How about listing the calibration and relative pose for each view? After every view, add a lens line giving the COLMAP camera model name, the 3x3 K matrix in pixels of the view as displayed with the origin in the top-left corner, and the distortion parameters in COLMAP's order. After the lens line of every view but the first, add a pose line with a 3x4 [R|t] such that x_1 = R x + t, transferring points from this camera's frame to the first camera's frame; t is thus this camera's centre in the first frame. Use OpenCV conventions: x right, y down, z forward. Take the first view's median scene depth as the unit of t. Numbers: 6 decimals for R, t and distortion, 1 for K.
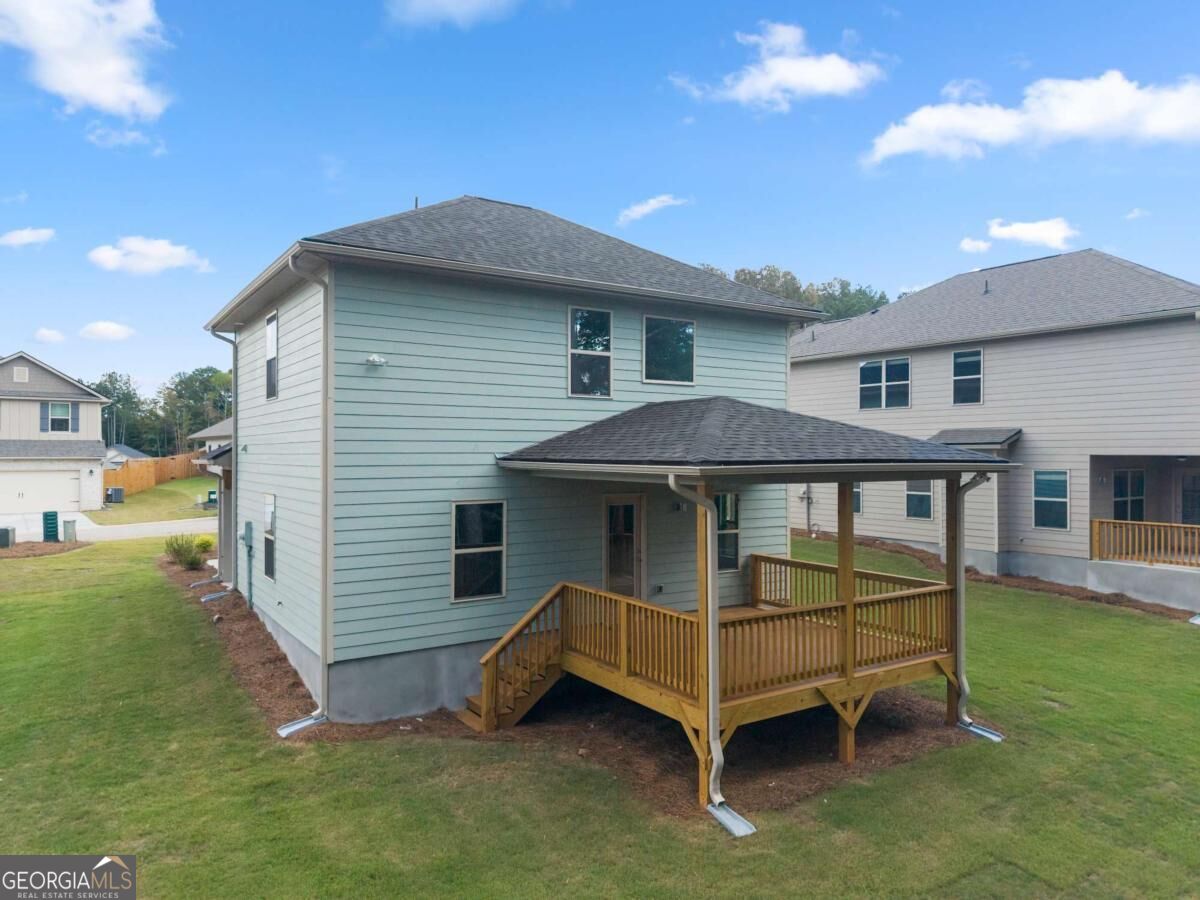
lens RADIAL K [[806.9, 0, 600.0], [0, 806.9, 450.0], [0, 0, 1]] dist [0.031698, -0.031376]
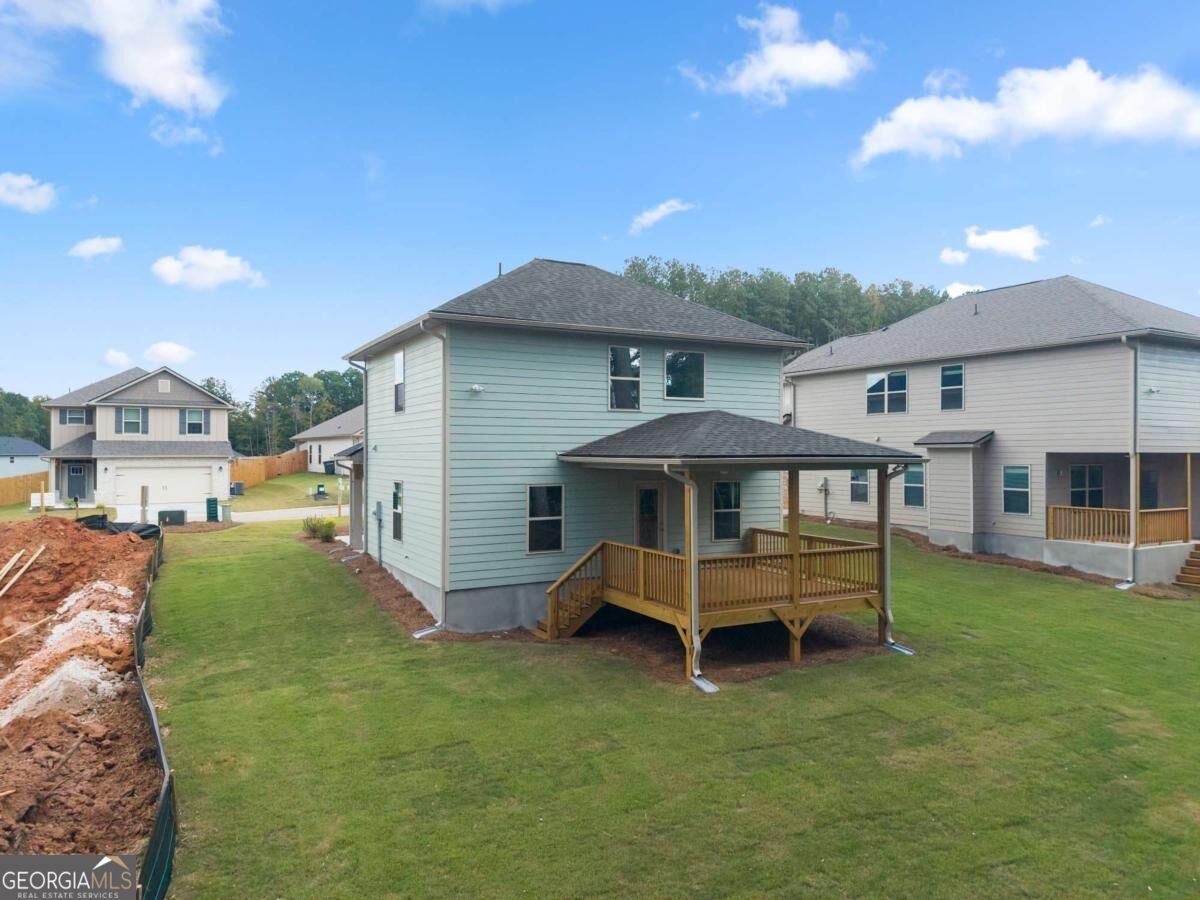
lens RADIAL K [[806.9, 0, 600.0], [0, 806.9, 450.0], [0, 0, 1]] dist [0.031698, -0.031376]
pose [[0.996450, -0.000959, -0.084185, 0.065310], [0.001023, 0.999999, 0.000718, 0.001169], [0.084184, -0.000802, 0.996450, -0.405785]]
